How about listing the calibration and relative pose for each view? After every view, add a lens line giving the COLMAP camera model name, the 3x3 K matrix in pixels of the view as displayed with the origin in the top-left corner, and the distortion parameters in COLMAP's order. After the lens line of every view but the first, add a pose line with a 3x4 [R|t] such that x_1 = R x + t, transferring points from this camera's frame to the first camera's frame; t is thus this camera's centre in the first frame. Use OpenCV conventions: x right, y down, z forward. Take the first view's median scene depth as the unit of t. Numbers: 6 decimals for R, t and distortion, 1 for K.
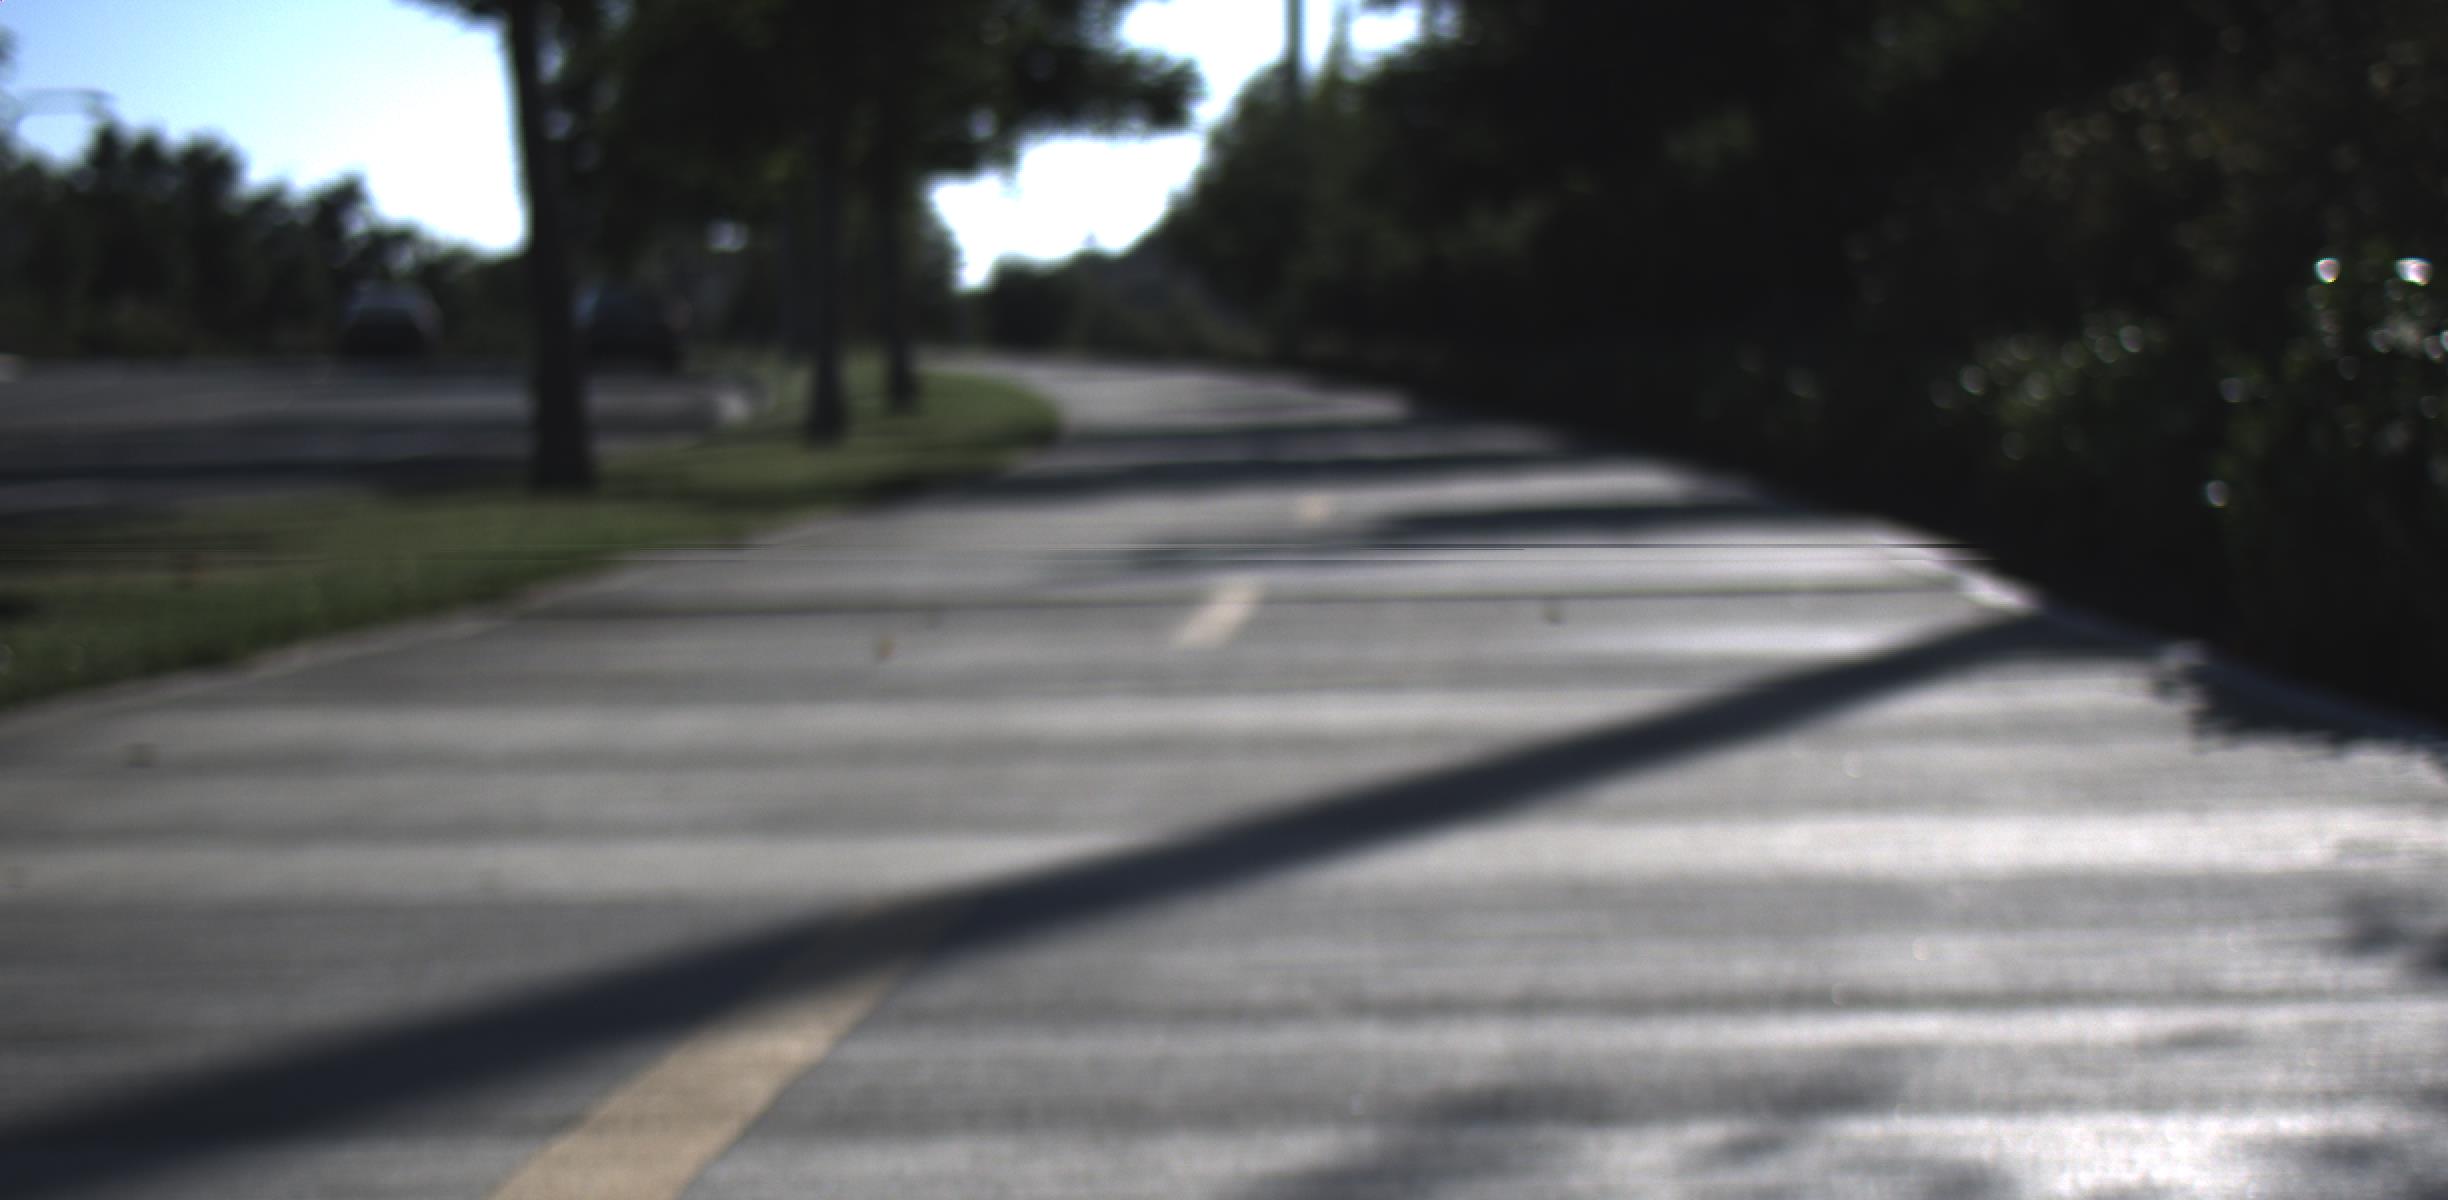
lens RADIAL K [[4552.3, 0, 1224.0], [0, 4552.3, 600.0], [0, 0, 1]] dist [-0.006010, 0.175249]
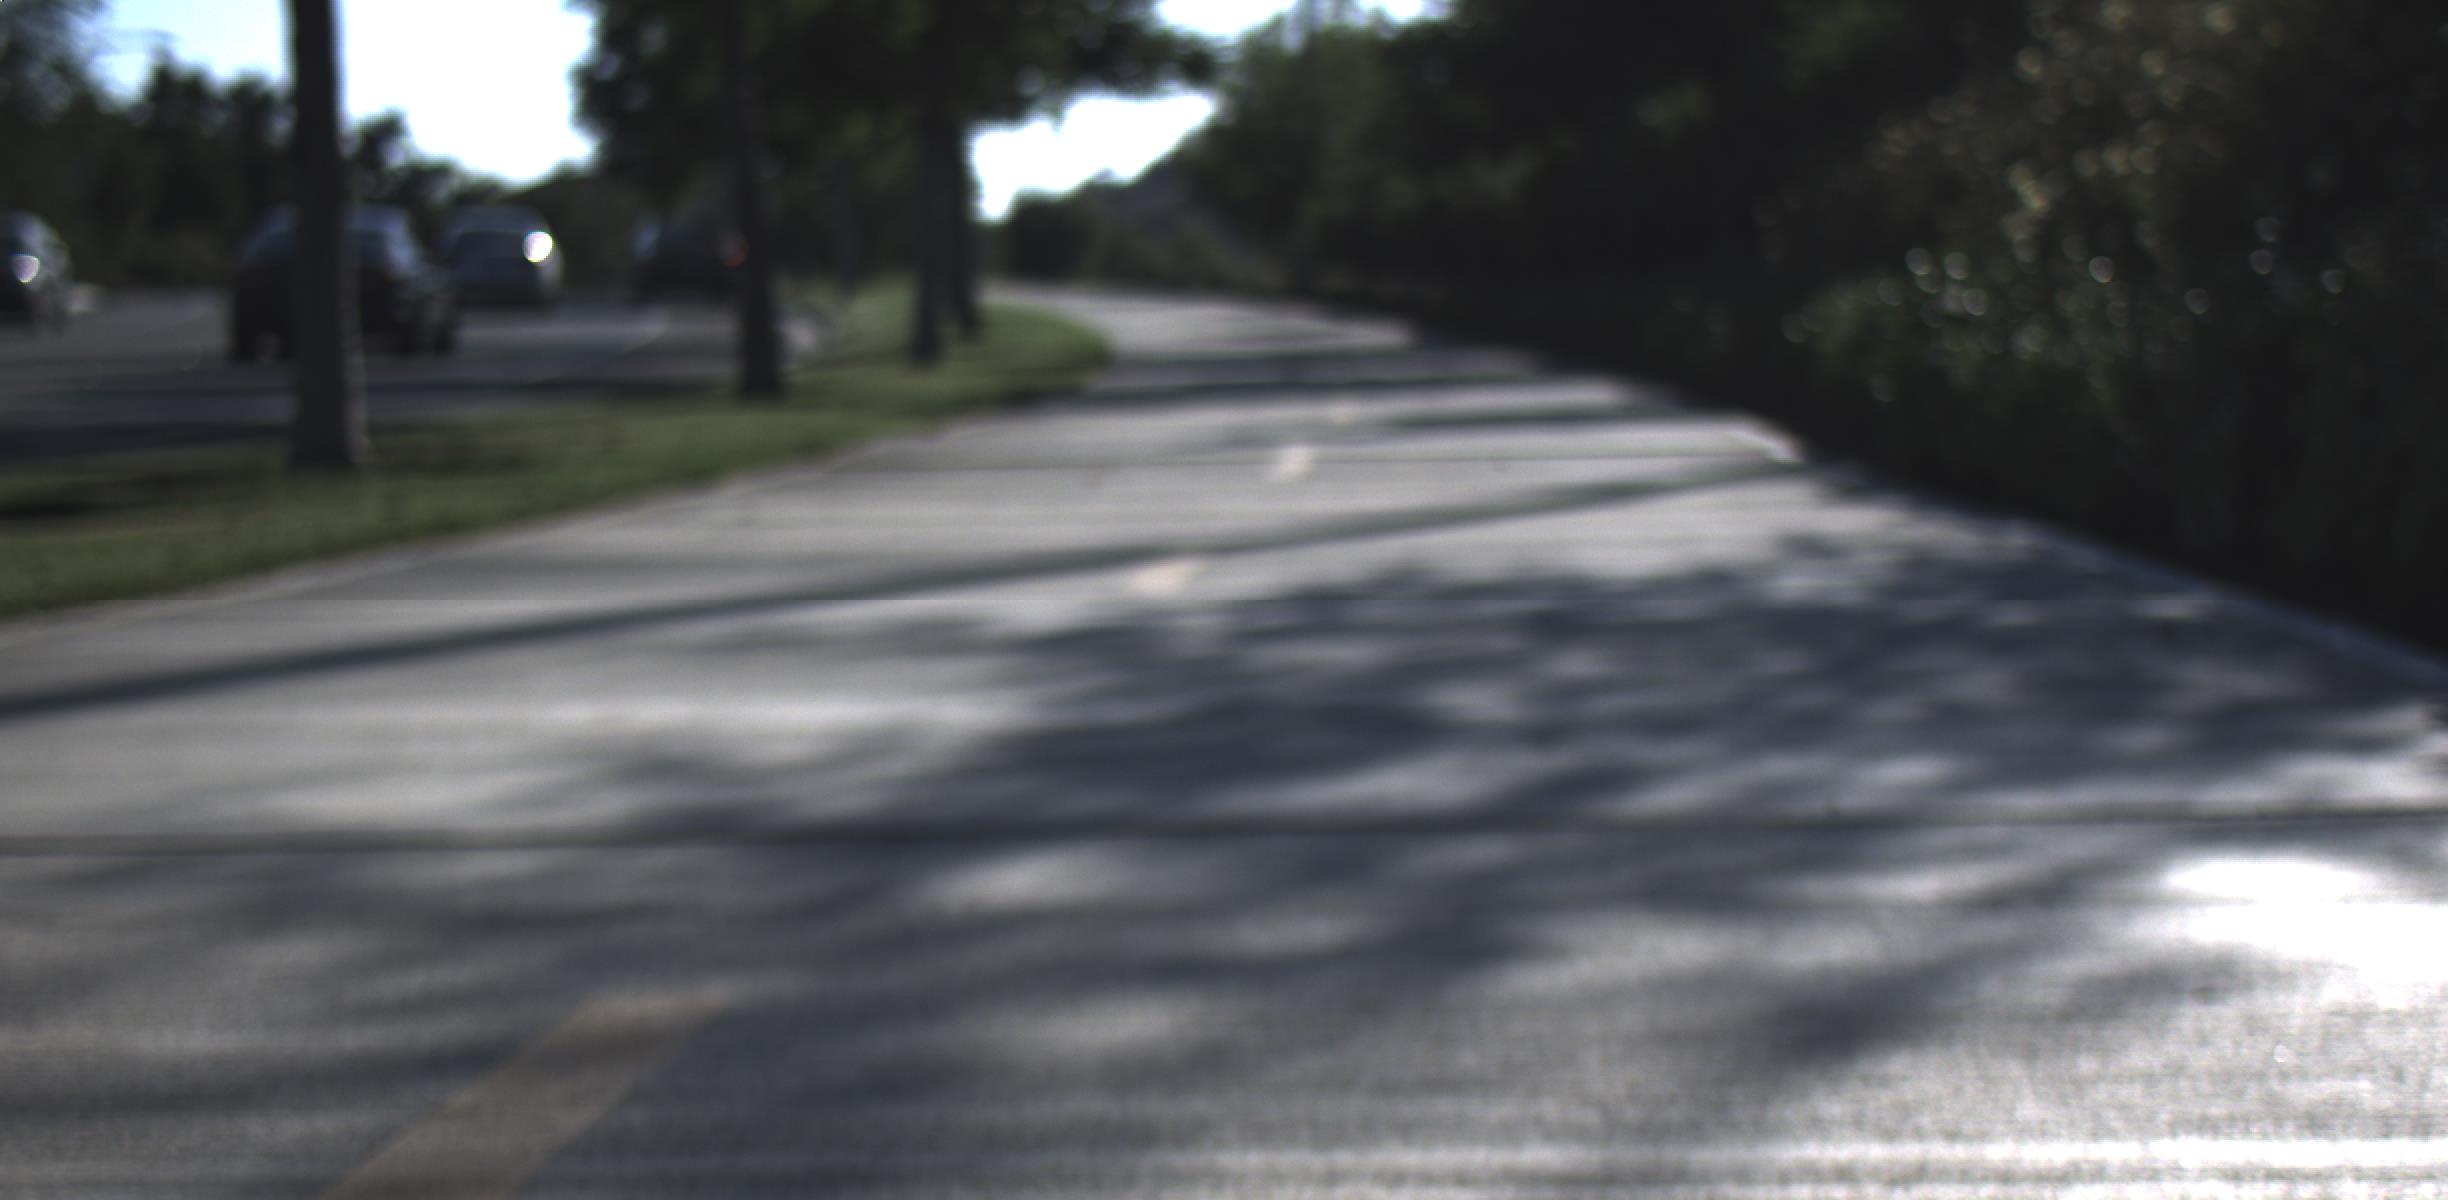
lens RADIAL K [[4552.3, 0, 1224.0], [0, 4552.3, 600.0], [0, 0, 1]] dist [-0.006010, 0.175249]
pose [[0.999999, 0.001175, -0.001175, -0.005000], [-0.001157, 0.999874, 0.015816, 0.005465], [0.001194, -0.015815, 0.999874, -0.131309]]
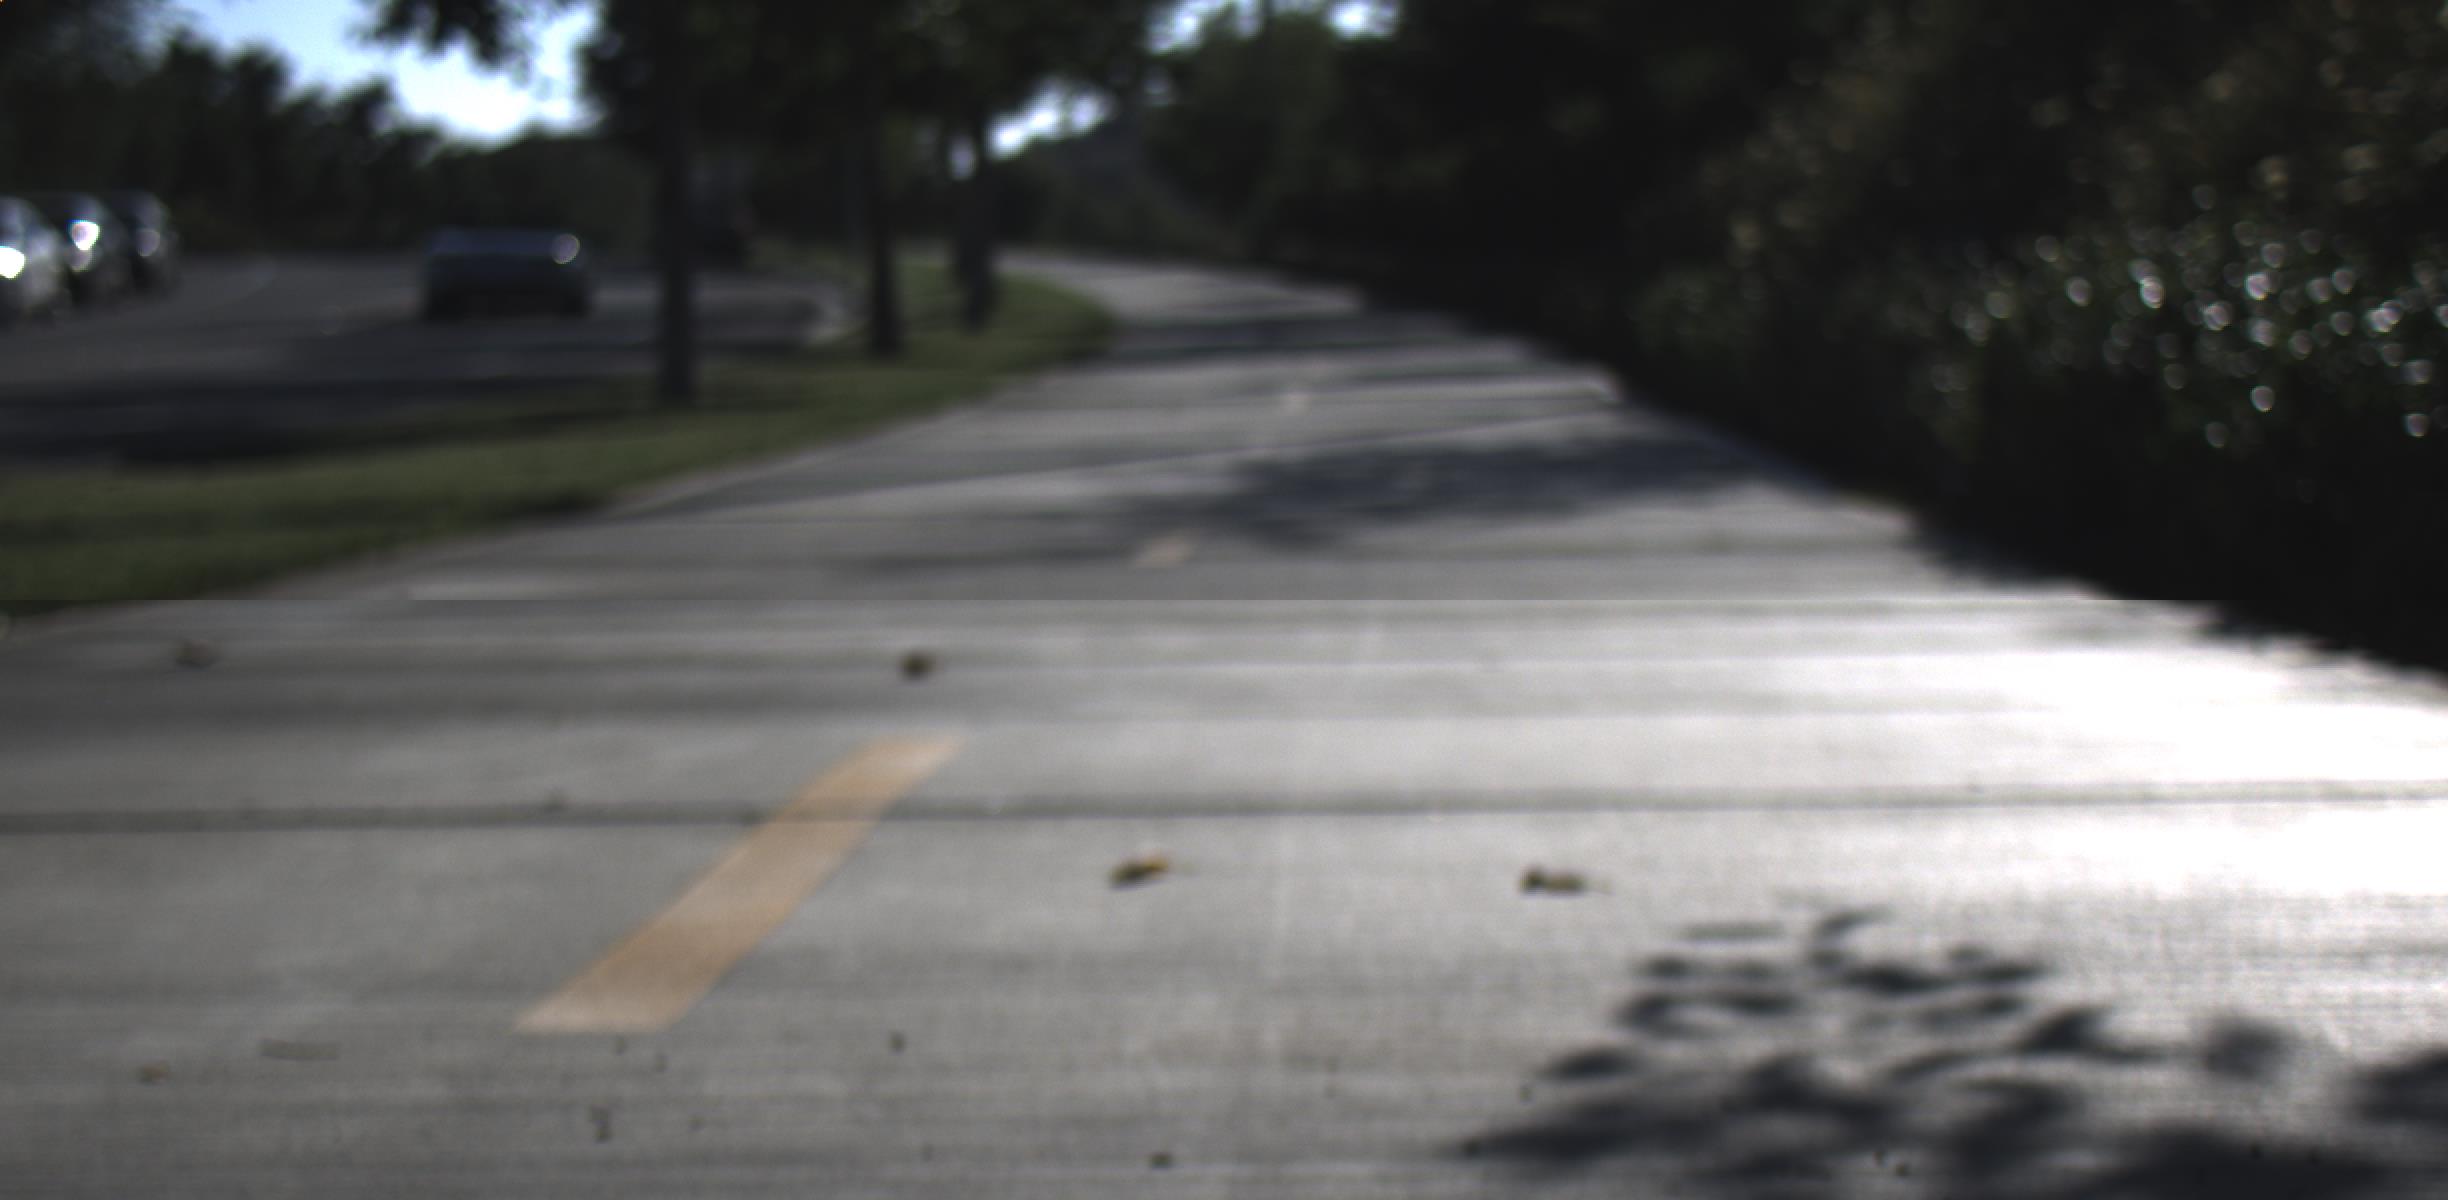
lens RADIAL K [[4552.3, 0, 1224.0], [0, 4552.3, 600.0], [0, 0, 1]] dist [-0.006010, 0.175249]
pose [[0.999931, -0.001450, 0.011668, -0.015379], [0.001145, 0.999658, 0.026124, 0.010164], [-0.011702, -0.026109, 0.999591, -0.332601]]
